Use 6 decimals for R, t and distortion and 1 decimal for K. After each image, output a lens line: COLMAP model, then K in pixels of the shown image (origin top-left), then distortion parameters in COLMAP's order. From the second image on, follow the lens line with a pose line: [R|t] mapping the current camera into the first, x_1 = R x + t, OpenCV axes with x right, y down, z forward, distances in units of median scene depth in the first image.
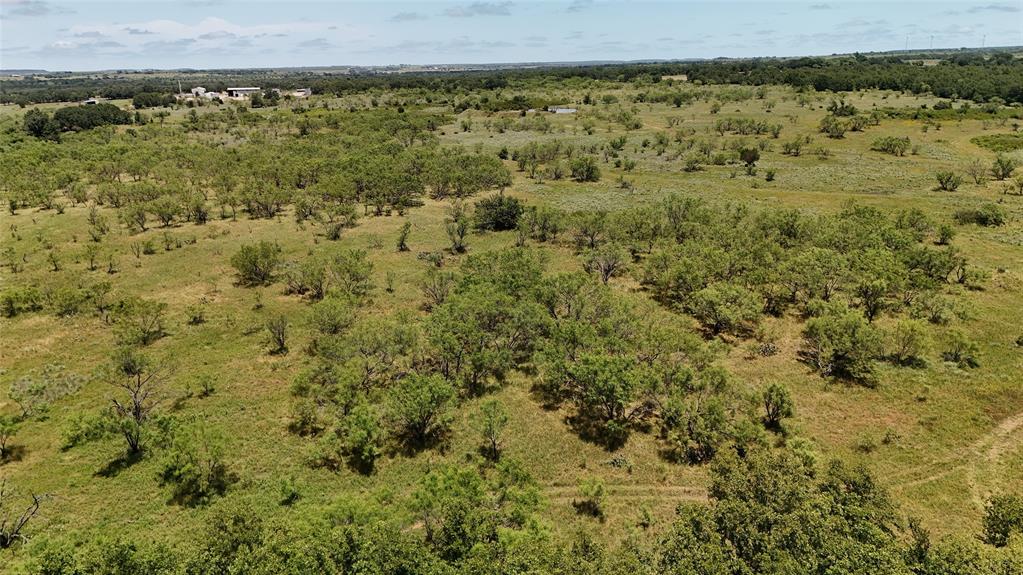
lens RADIAL K [[744.2, 0, 511.4], [0, 744.2, 287.4], [0, 0, 1]] dist [0.071101, -0.064319]
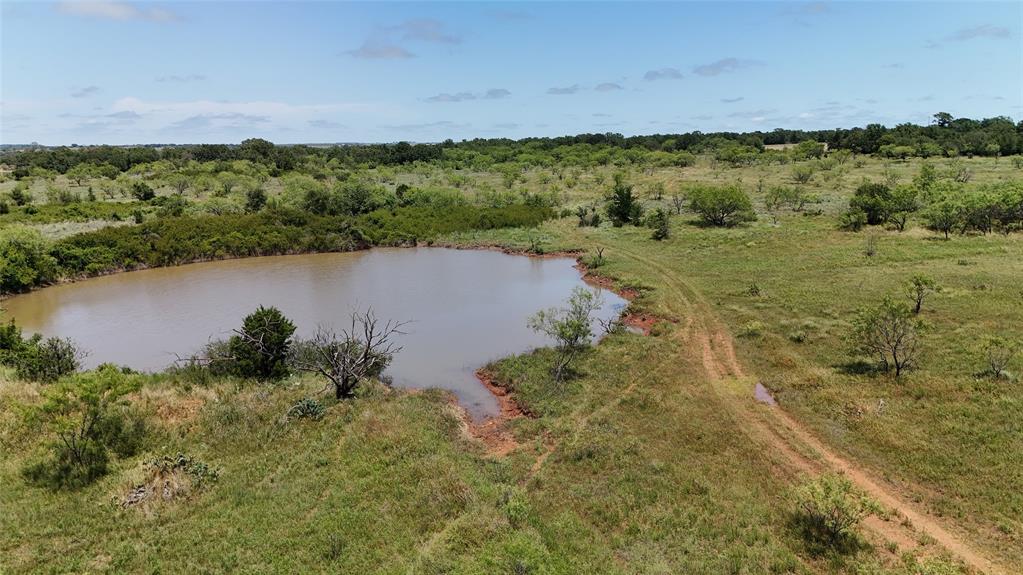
lens RADIAL K [[744.2, 0, 513.5], [0, 744.2, 281.6], [0, 0, 1]] dist [0.071101, -0.064319]
pose [[0.999935, 0.009142, -0.006771, 0.124082], [-0.009817, 0.994157, -0.107497, -0.369427], [0.005748, 0.107556, 0.994182, 1.402802]]
